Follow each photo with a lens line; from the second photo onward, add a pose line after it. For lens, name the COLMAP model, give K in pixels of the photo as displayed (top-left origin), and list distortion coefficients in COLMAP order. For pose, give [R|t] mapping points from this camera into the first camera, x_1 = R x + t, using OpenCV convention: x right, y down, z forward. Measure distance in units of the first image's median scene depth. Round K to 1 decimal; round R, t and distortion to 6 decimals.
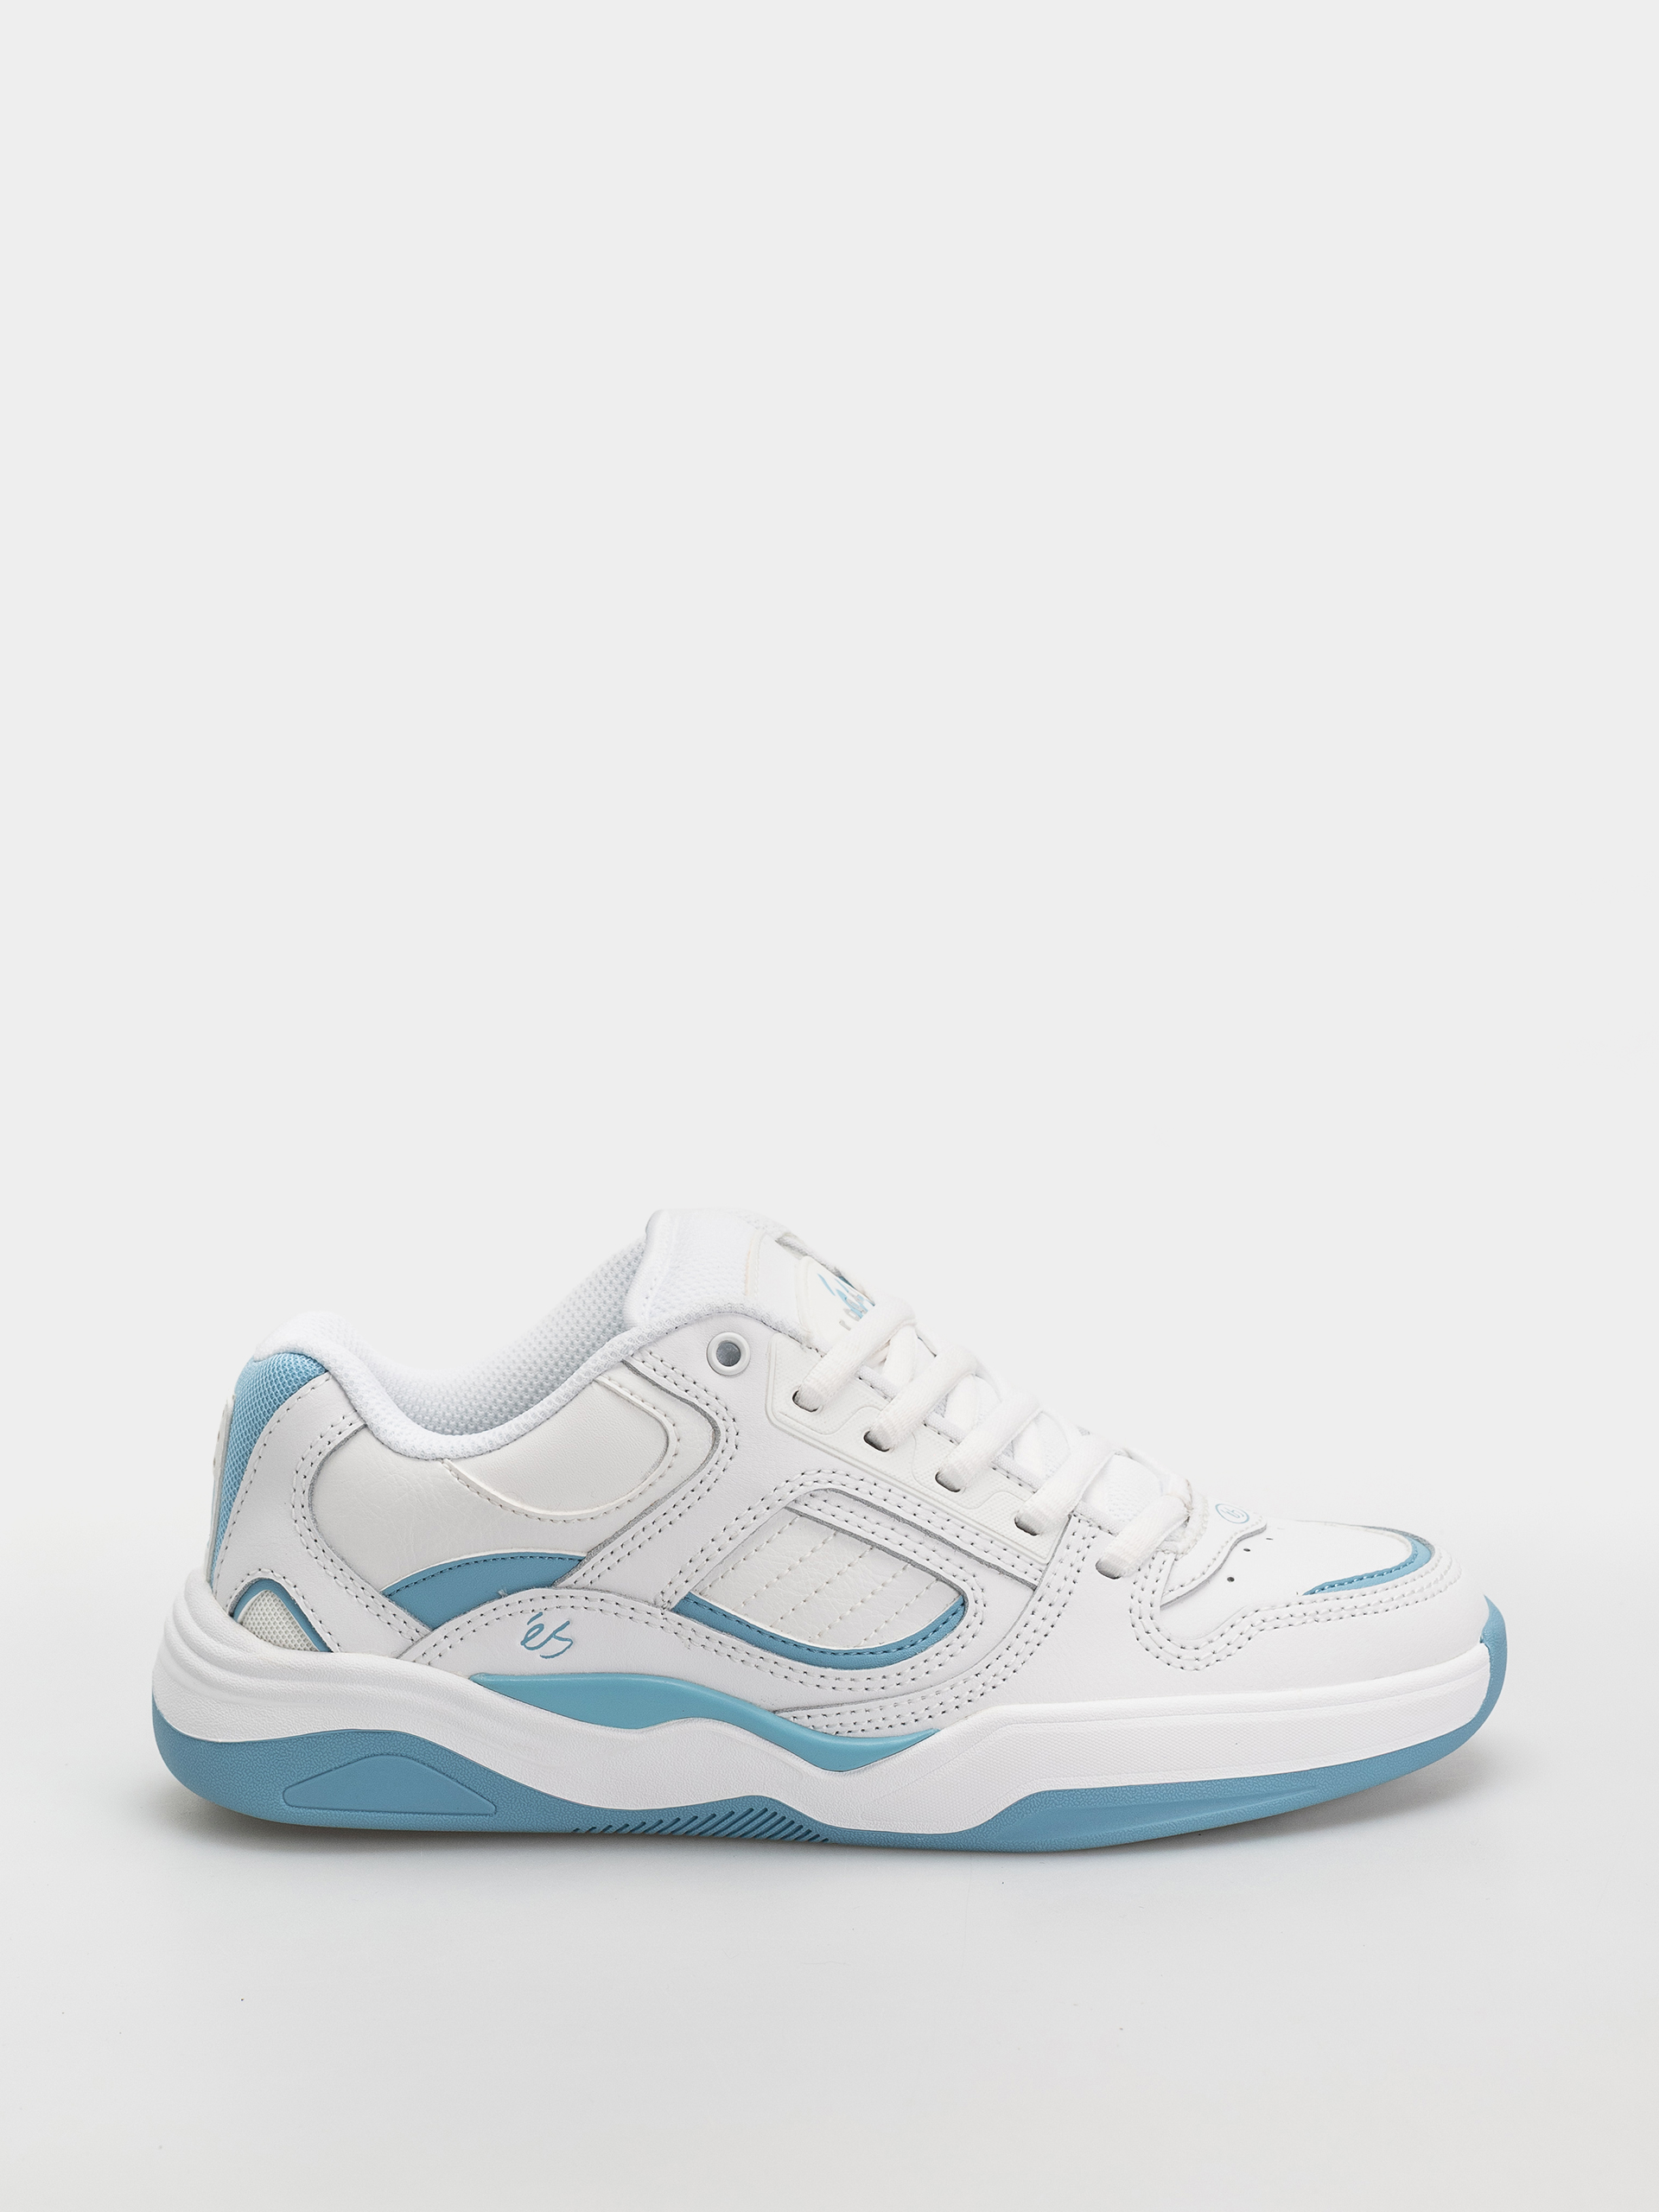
lens RADIAL K [[6317.0, 0, 829.5], [0, 6317.0, 1106.0], [0, 0, 1]] dist [0.433368, -31.548794]
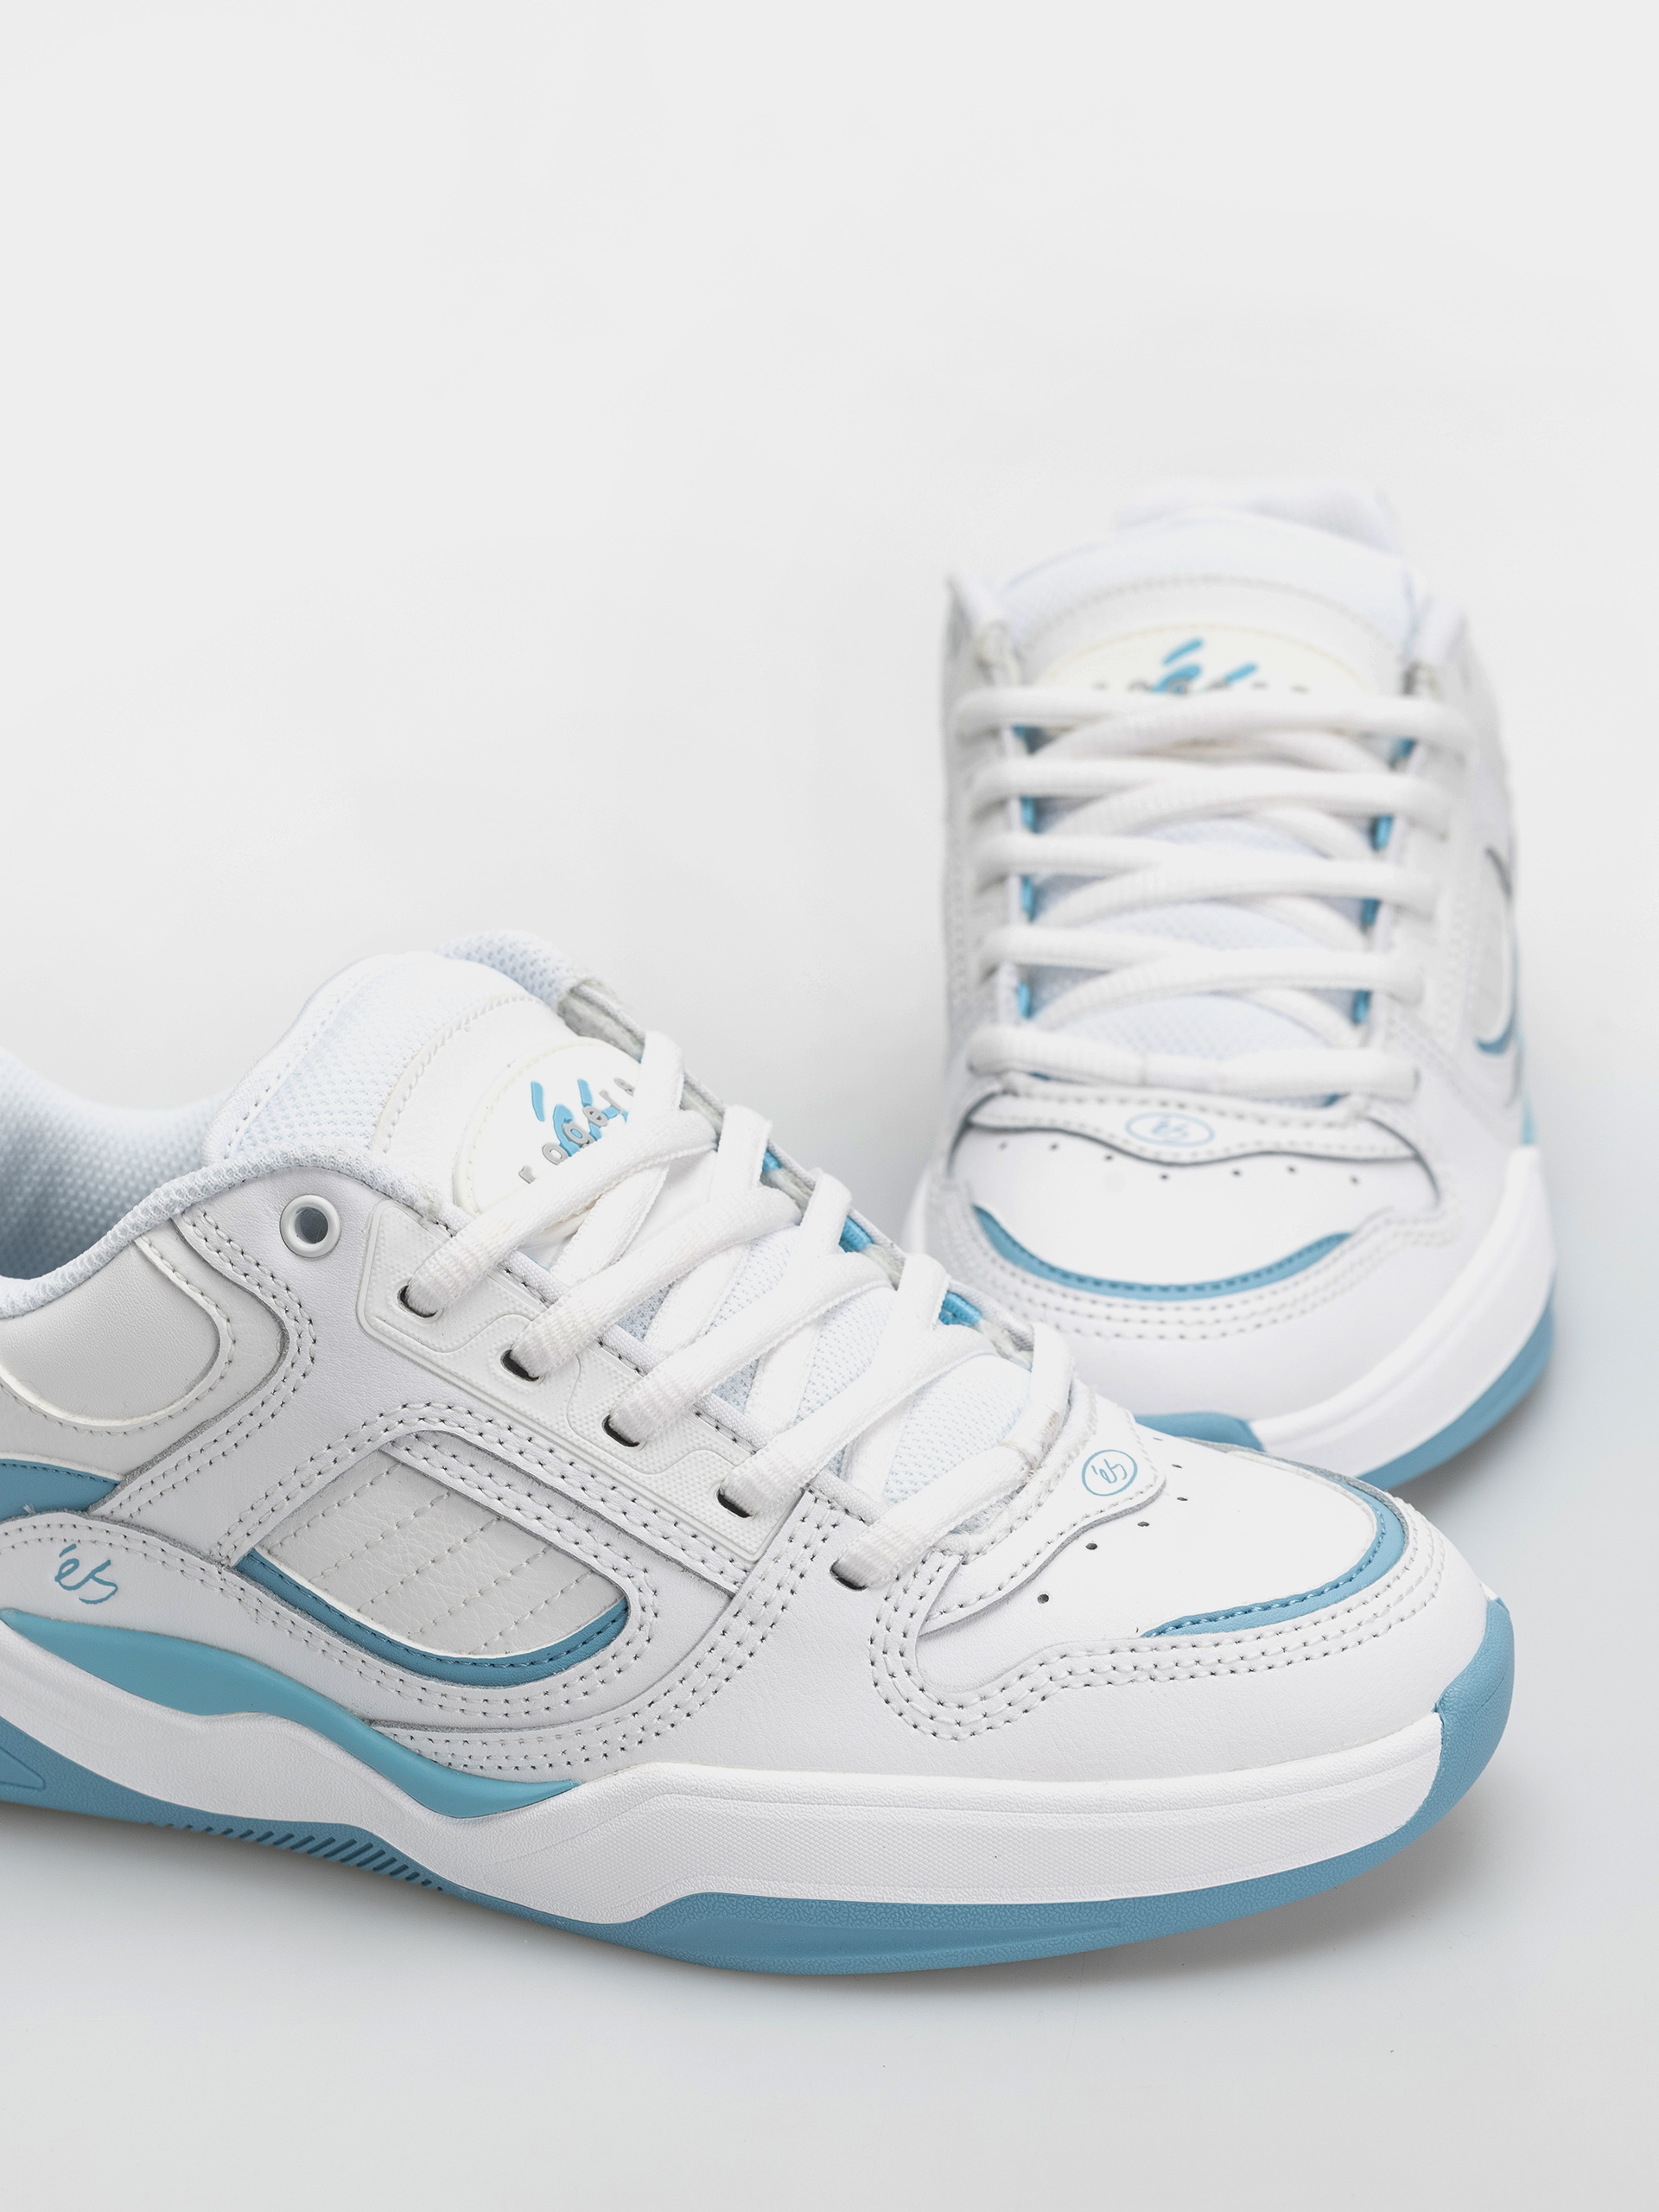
lens RADIAL K [[6317.0, 0, 829.5], [0, 6317.0, 1106.0], [0, 0, 1]] dist [0.433368, -31.548794]
pose [[0.951106, 0.099359, -0.292445, 0.239070], [-0.037220, 0.976815, 0.210825, -0.121660], [0.306612, -0.189632, 0.932753, 0.372512]]
